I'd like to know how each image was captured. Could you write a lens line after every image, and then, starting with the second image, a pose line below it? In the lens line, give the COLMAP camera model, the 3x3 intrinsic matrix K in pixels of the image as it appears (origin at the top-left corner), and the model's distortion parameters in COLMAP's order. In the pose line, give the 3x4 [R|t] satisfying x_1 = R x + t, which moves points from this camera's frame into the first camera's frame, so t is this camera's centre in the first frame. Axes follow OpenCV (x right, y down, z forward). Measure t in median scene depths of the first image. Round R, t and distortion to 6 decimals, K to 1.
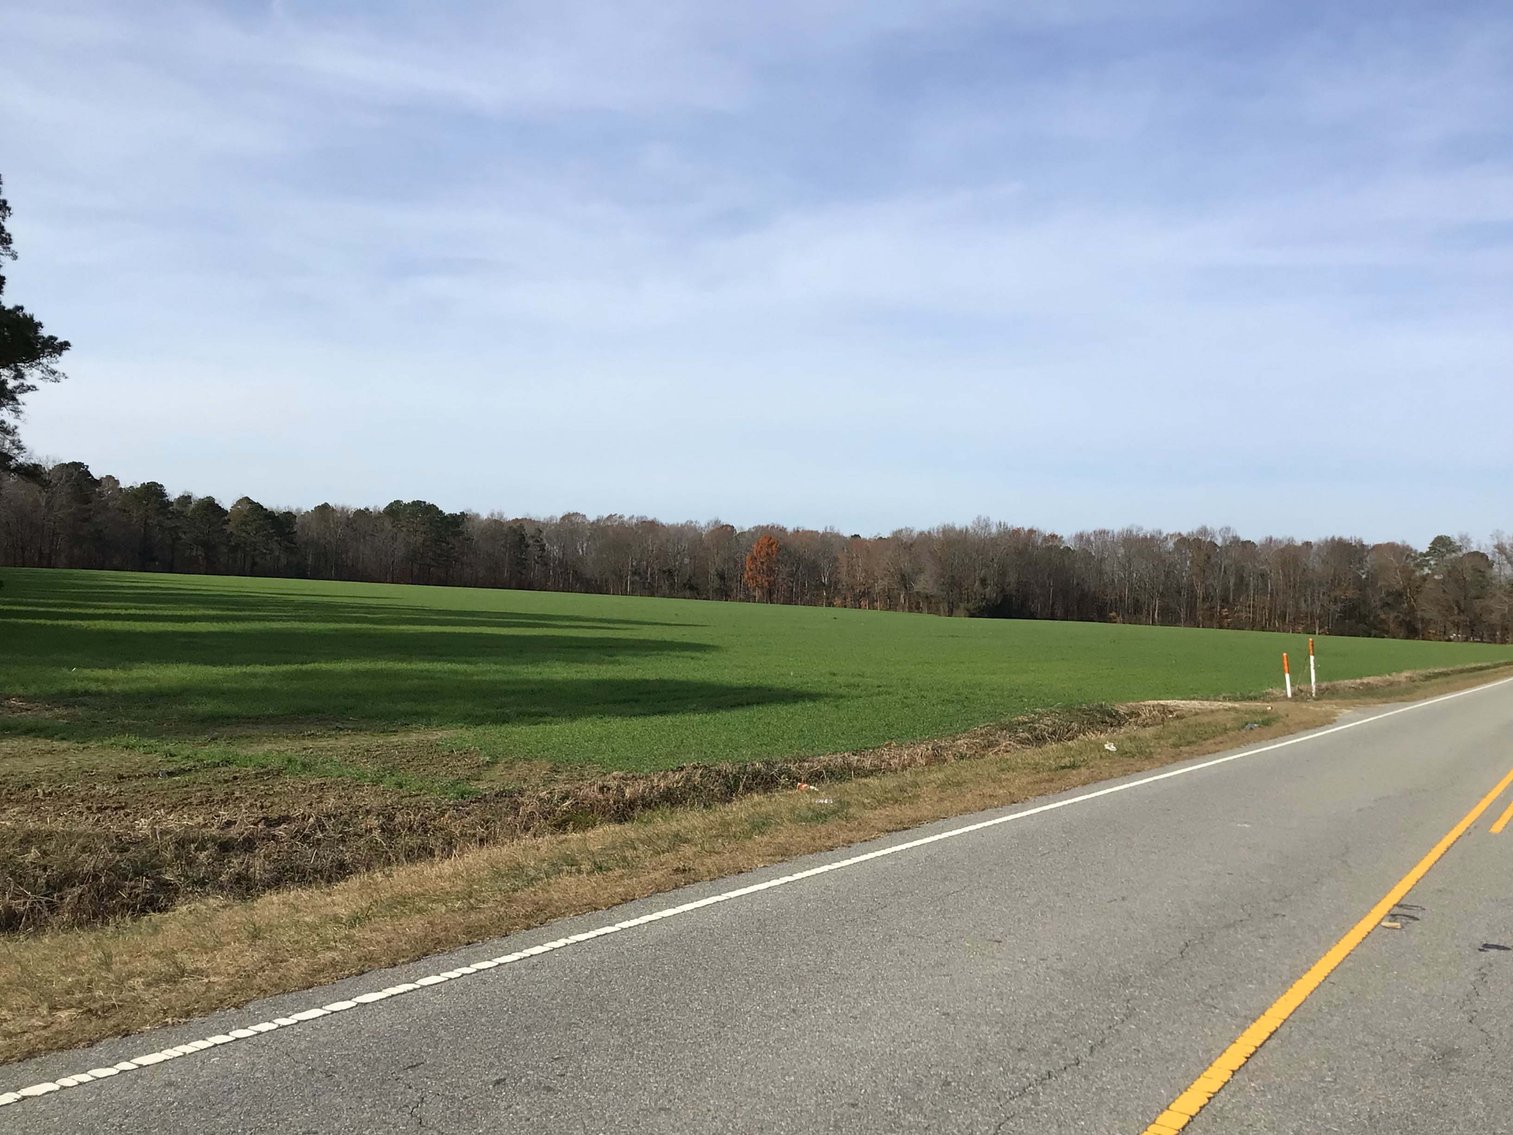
lens RADIAL K [[601.5, 0, 755.0], [0, 601.5, 578.0], [0, 0, 1]] dist [-0.002714, -0.001014]
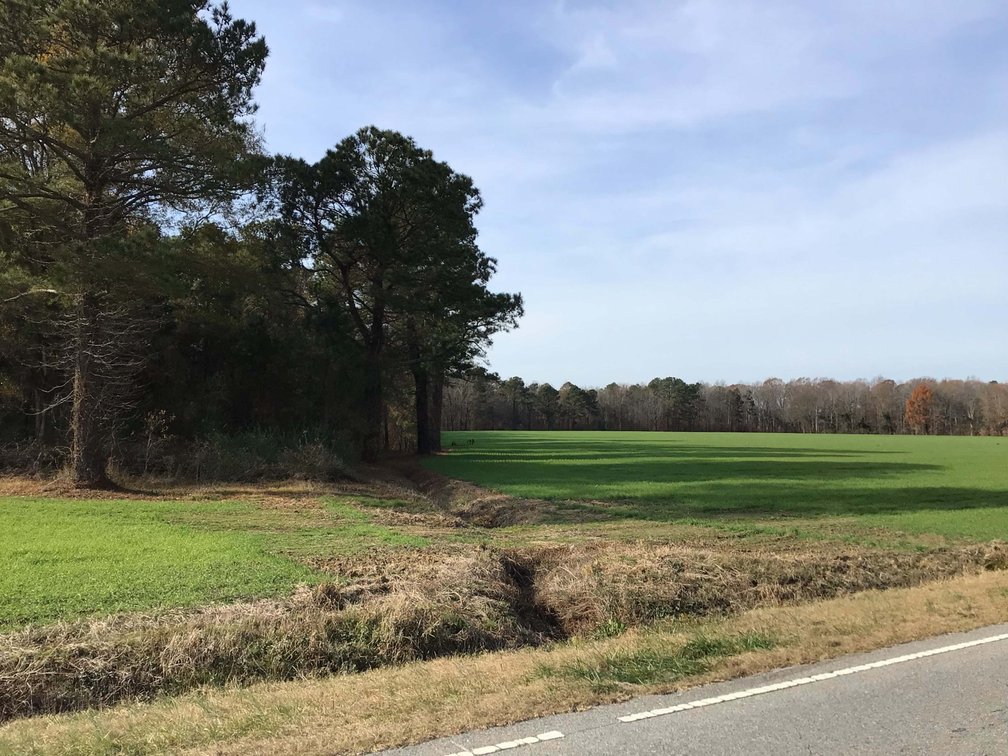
lens RADIAL K [[532.6, 0, 504.3], [0, 532.6, 374.4], [0, 0, 1]] dist [0.005527, -0.001333]
pose [[0.971852, -0.065412, -0.226329, -0.647188], [0.047000, 0.995202, -0.085812, -0.037395], [0.230857, 0.072760, 0.970263, -0.425573]]
